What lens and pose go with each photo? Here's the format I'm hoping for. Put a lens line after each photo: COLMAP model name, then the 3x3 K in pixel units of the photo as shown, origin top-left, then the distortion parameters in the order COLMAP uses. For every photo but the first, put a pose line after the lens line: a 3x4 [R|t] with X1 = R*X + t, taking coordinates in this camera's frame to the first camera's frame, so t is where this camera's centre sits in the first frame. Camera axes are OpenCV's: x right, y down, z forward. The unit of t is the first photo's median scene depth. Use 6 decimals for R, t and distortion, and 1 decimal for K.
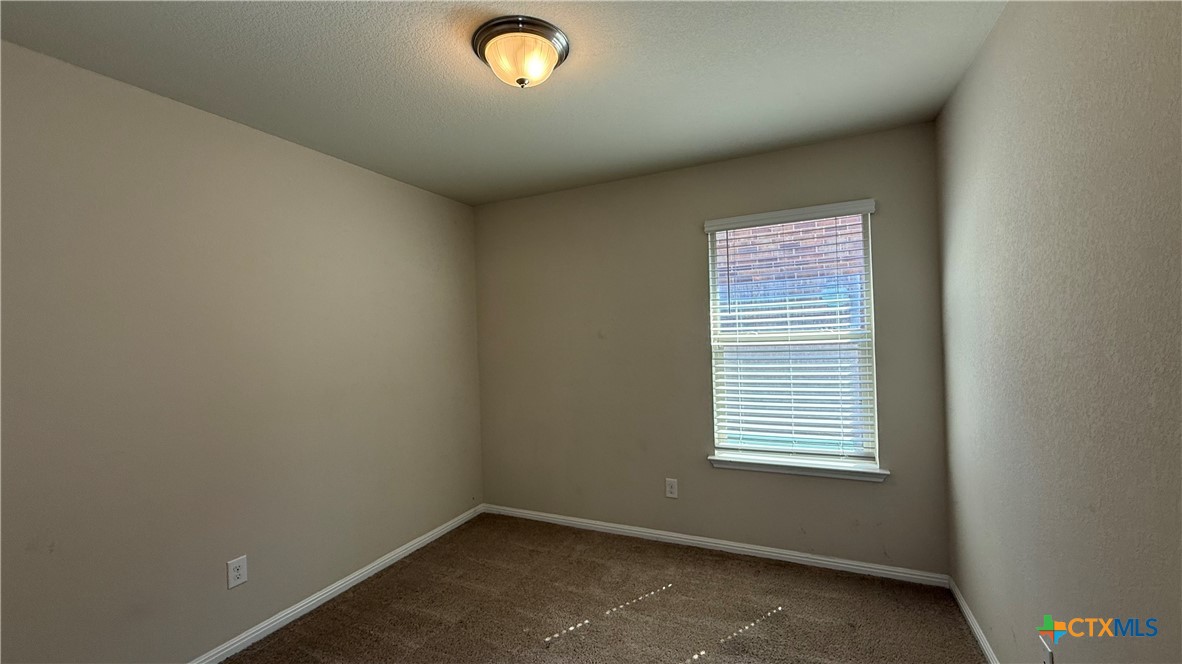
lens RADIAL K [[523.2, 0, 590.5], [0, 523.2, 341.4], [0, 0, 1]] dist [0.000870, -0.000050]
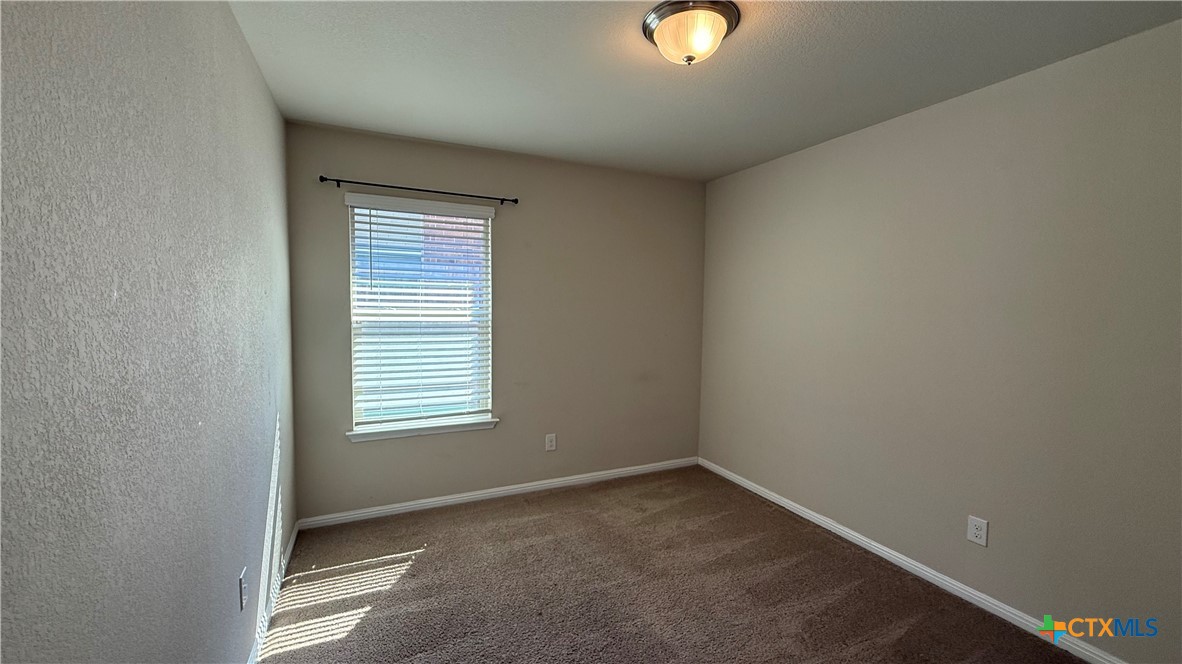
lens RADIAL K [[469.6, 0, 587.9], [0, 469.6, 332.7], [0, 0, 1]] dist [0.001554, -0.000273]
pose [[0.588503, 0.000449, 0.808495, -0.240419], [-0.022984, 0.999605, 0.016175, 0.007278], [-0.808168, -0.028102, 0.588281, 0.124193]]
